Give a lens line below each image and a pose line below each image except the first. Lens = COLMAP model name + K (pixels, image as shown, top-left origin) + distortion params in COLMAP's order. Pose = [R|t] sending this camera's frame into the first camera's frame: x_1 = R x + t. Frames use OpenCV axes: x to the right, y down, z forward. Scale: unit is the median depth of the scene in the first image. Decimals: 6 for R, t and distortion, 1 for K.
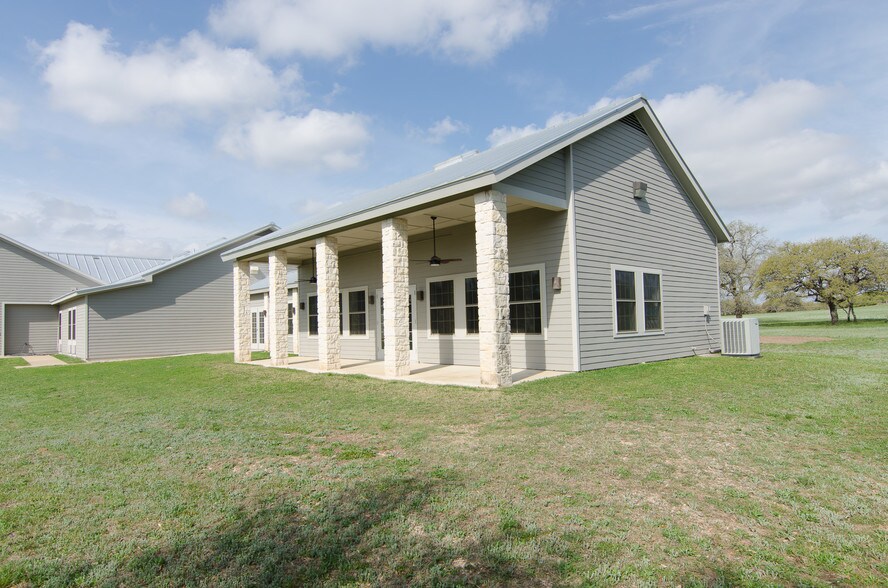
lens RADIAL K [[516.2, 0, 444.0], [0, 516.2, 294.0], [0, 0, 1]] dist [-0.000857, 0.000066]
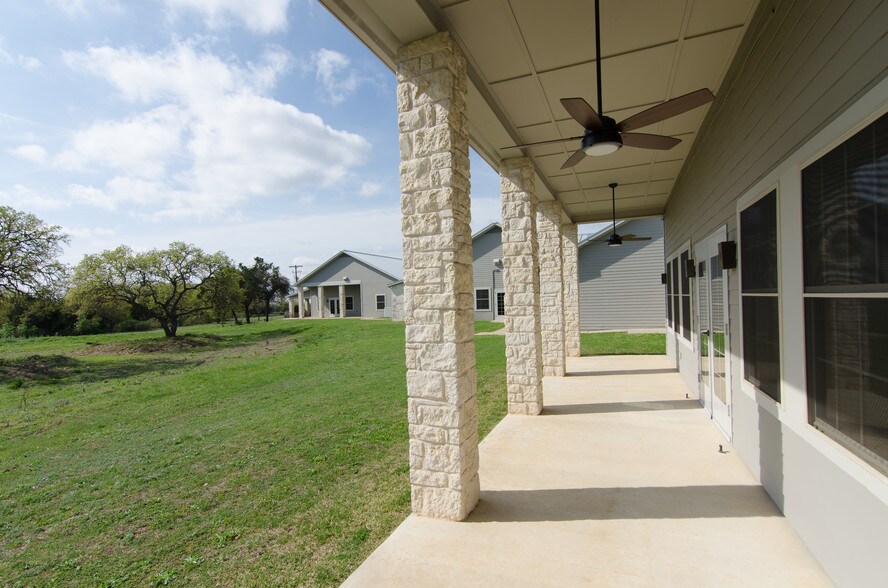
lens RADIAL K [[422.5, 0, 444.0], [0, 422.5, 294.0], [0, 0, 1]] dist [0.000901, 0.001084]
pose [[0.408401, -0.000077, -0.912803, 0.141745], [0.075292, 0.996595, 0.033602, 0.005568], [0.909692, -0.082450, 0.407016, 0.769968]]
